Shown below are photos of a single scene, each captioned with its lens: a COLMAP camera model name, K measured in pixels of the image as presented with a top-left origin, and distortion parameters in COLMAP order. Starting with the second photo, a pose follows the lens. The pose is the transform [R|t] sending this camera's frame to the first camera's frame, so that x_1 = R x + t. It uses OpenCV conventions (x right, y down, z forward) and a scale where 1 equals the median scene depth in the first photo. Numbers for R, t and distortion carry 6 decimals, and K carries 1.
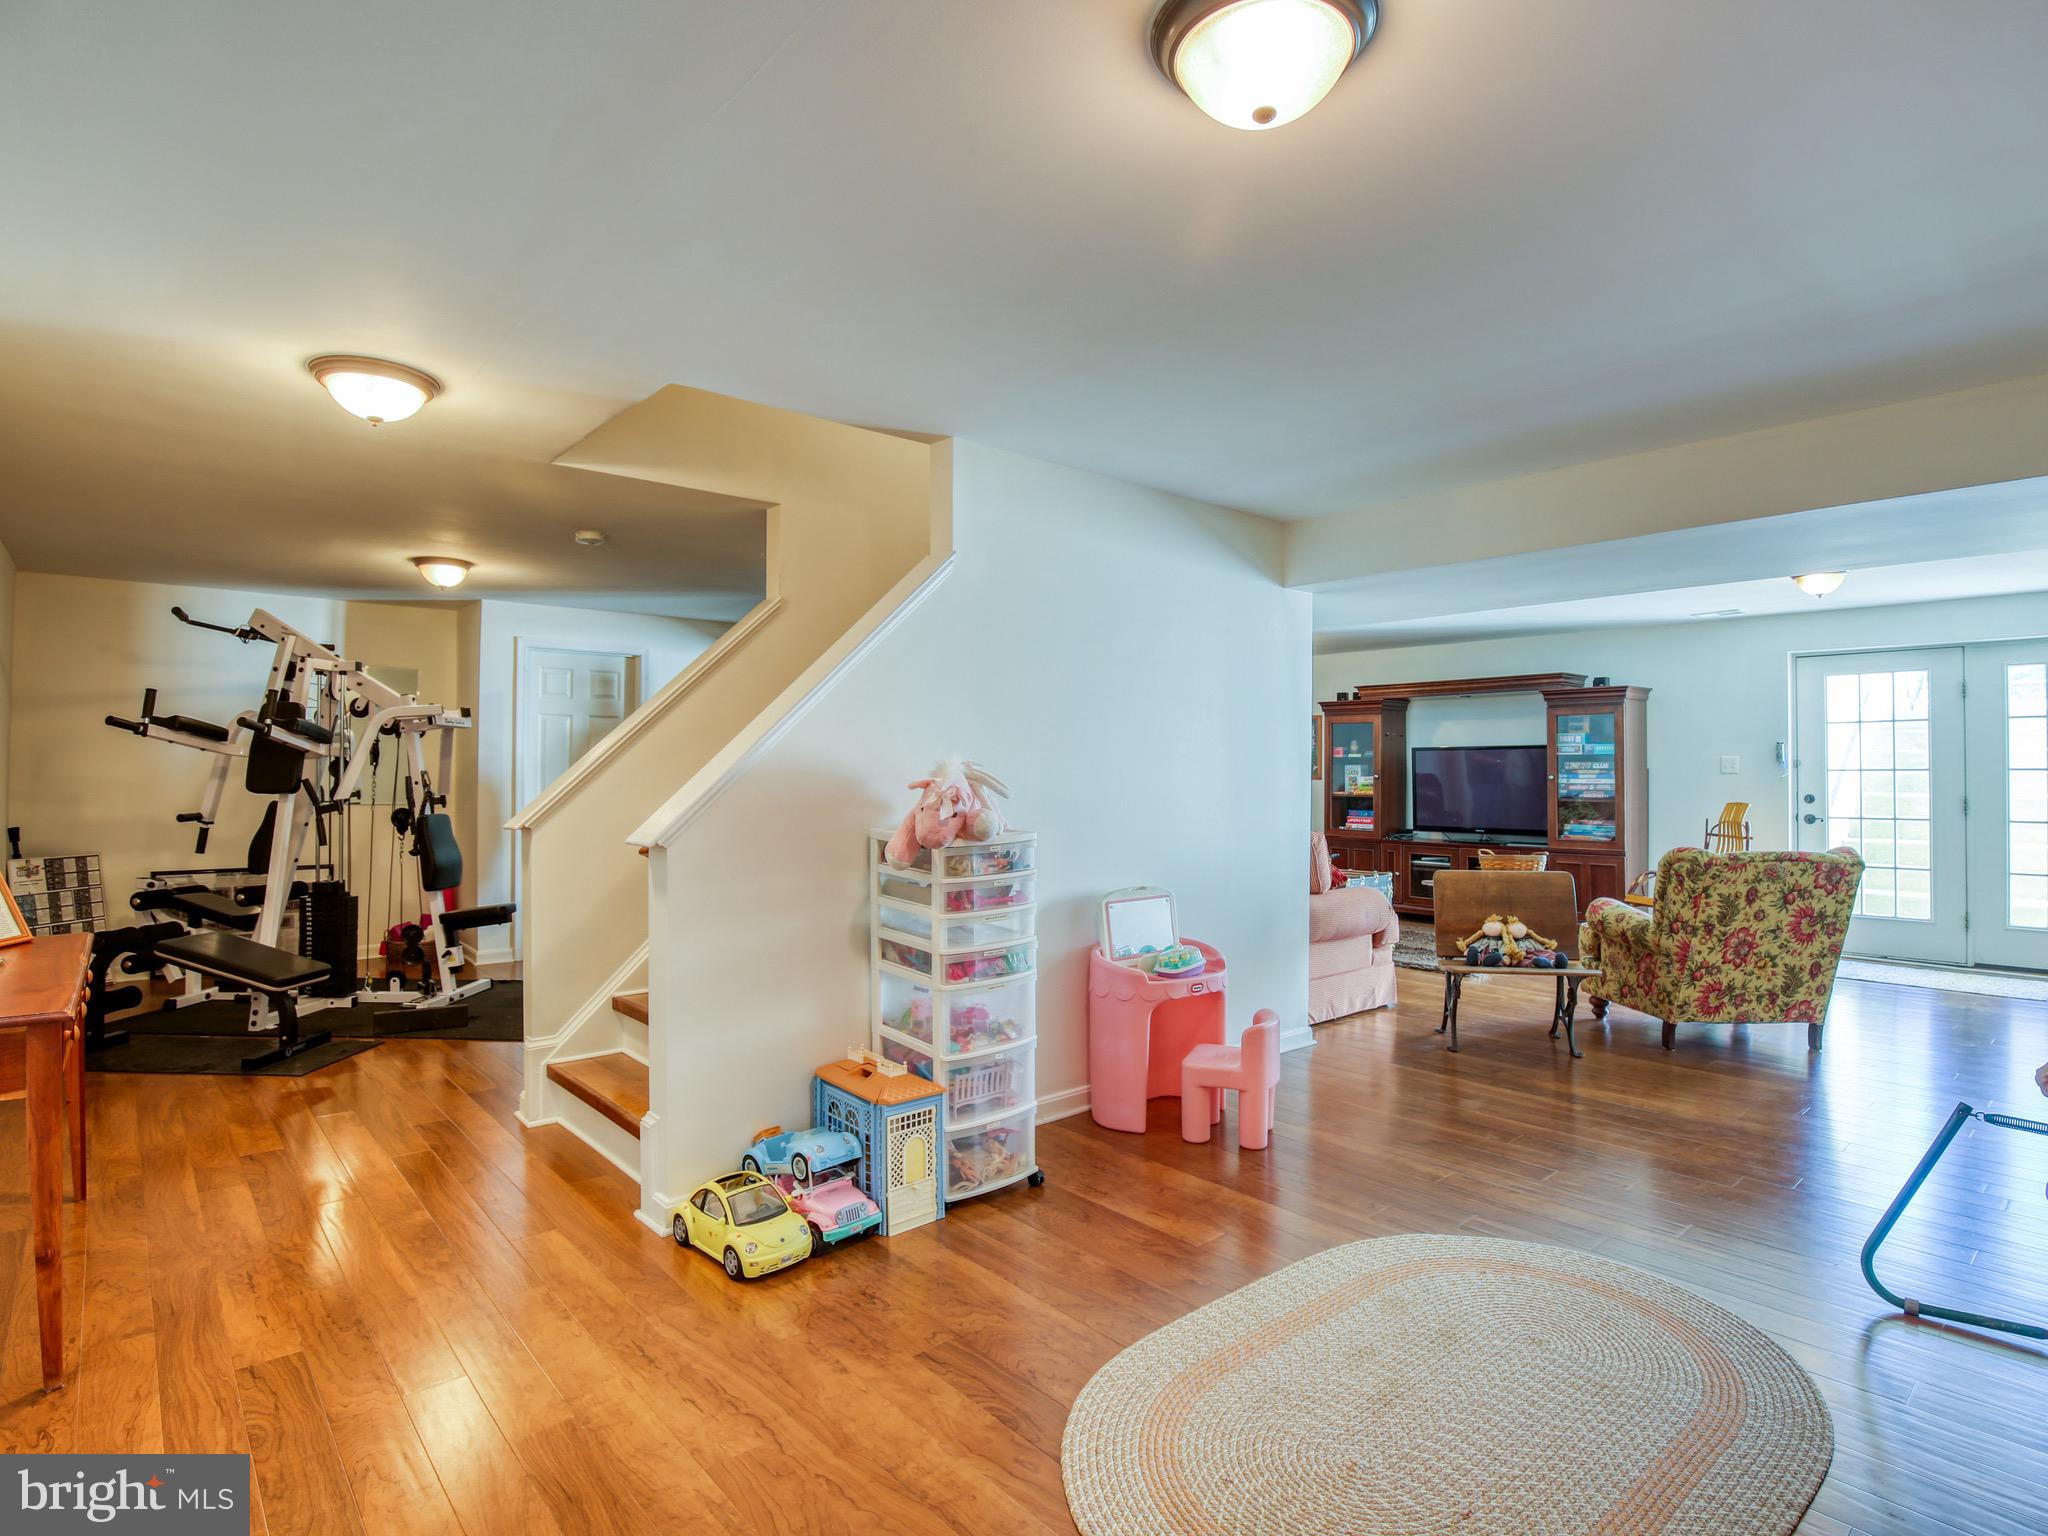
lens RADIAL K [[1079.6, 0, 1024.0], [0, 1079.6, 768.0], [0, 0, 1]] dist [-0.039597, 0.009856]
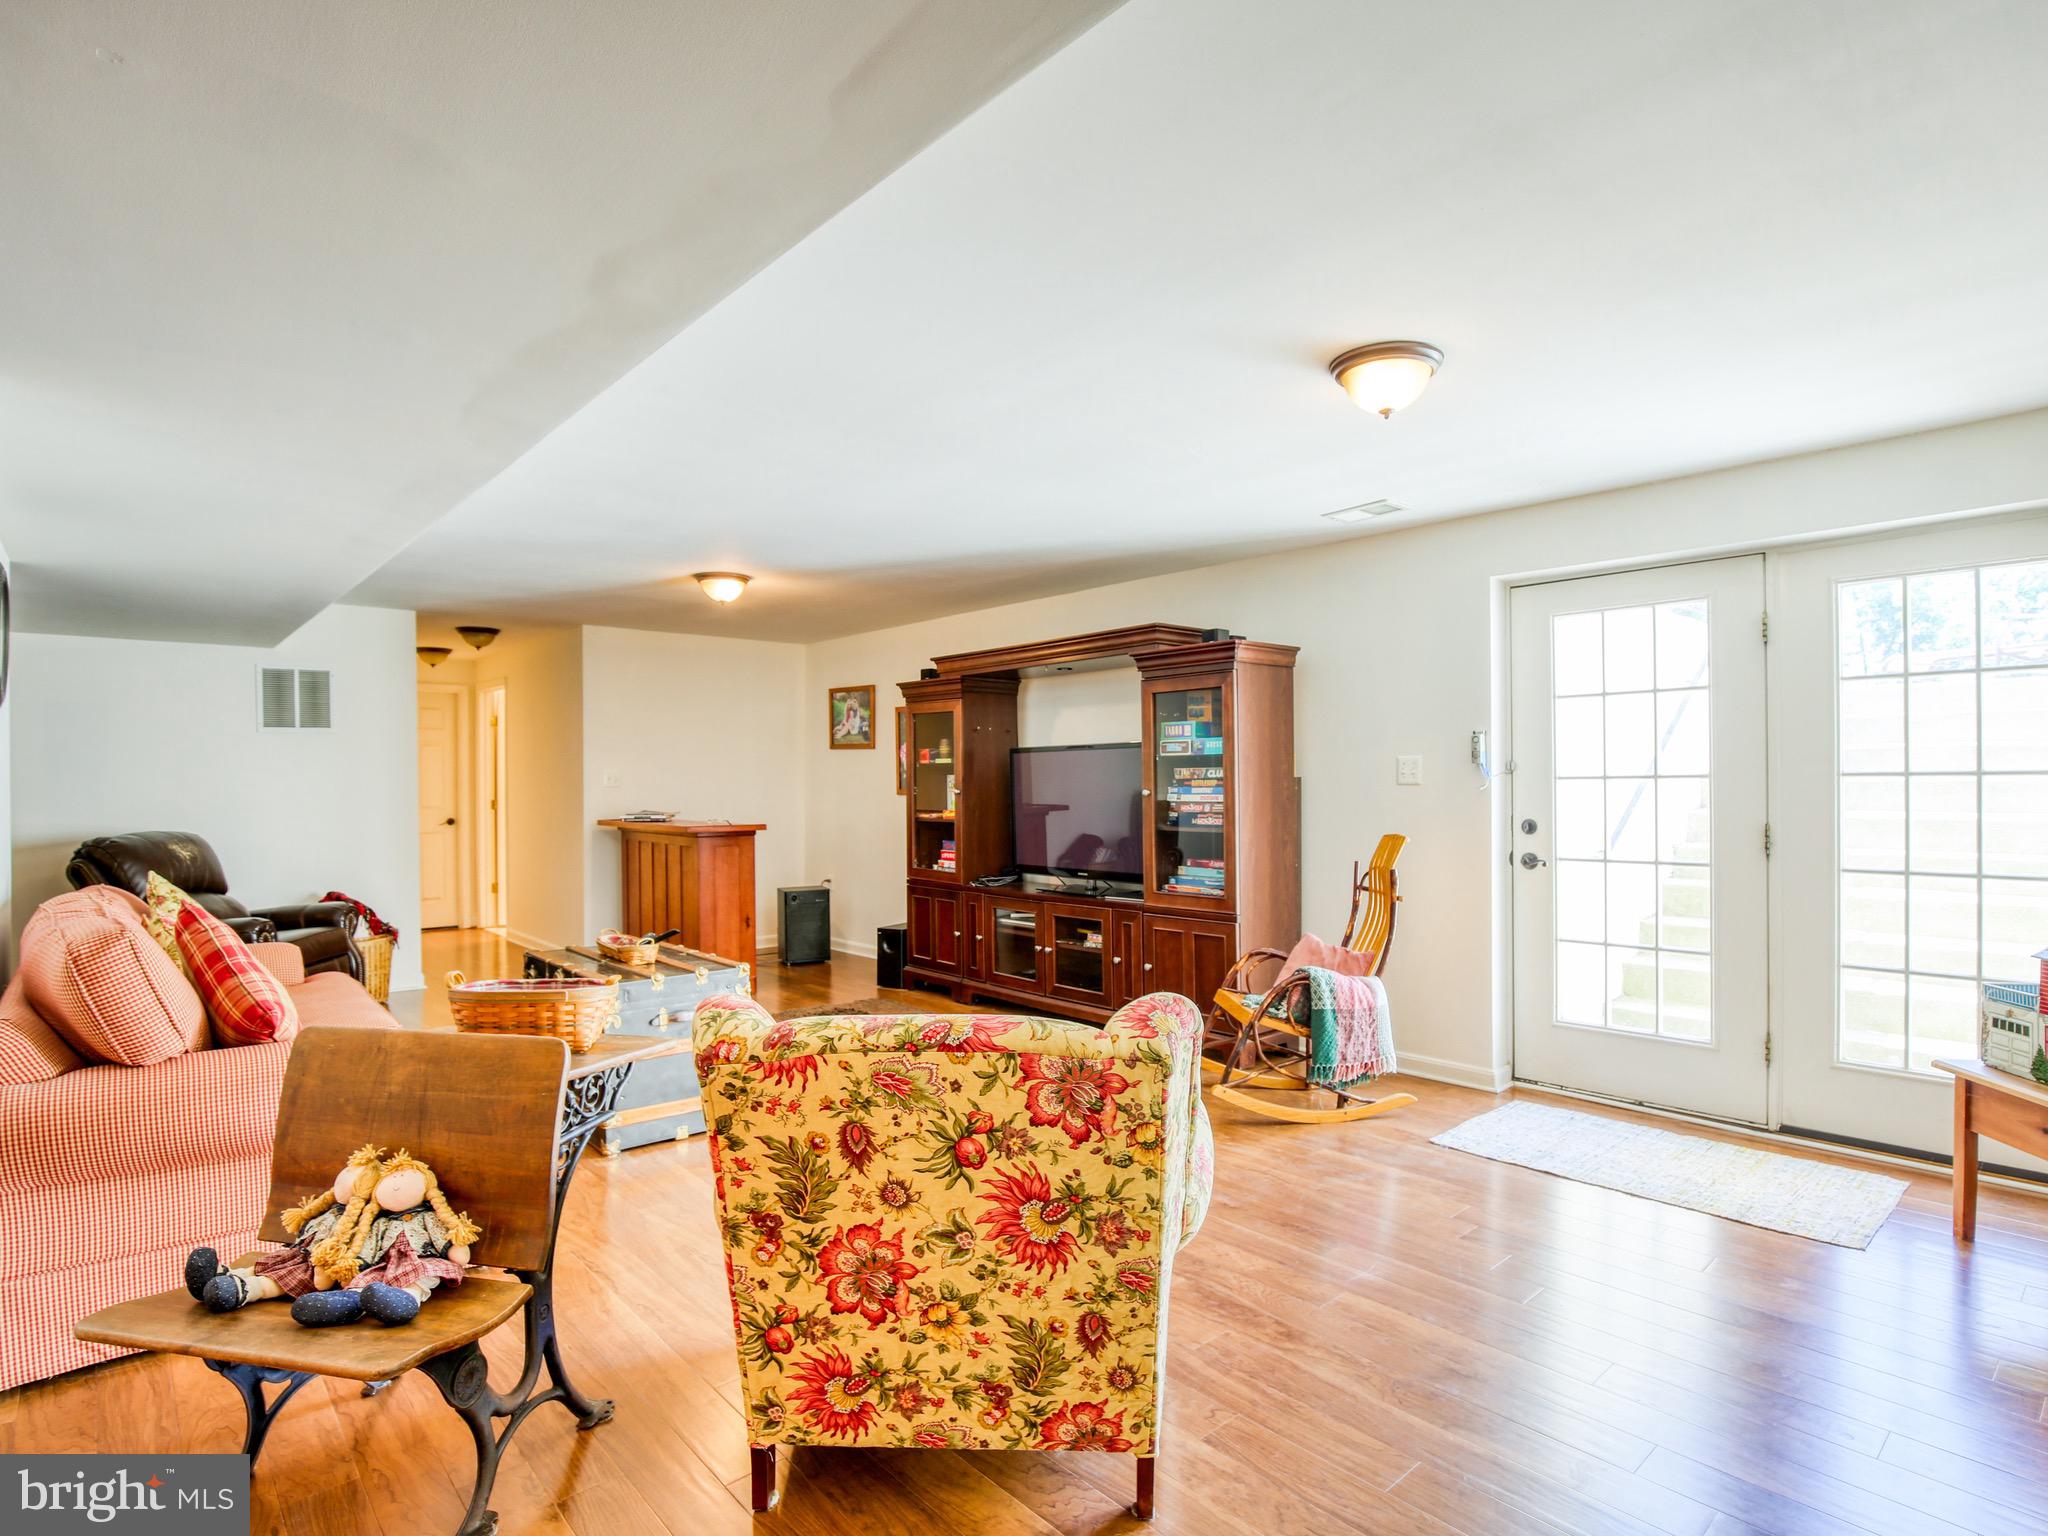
lens RADIAL K [[1084.1, 0, 1024.7], [0, 1084.1, 796.2], [0, 0, 1]] dist [-0.030167, -0.000059]
pose [[0.999971, -0.007281, 0.002187, 0.517145], [0.007246, 0.999855, 0.015390, 0.000882], [-0.002299, -0.015374, 0.999879, 0.451897]]
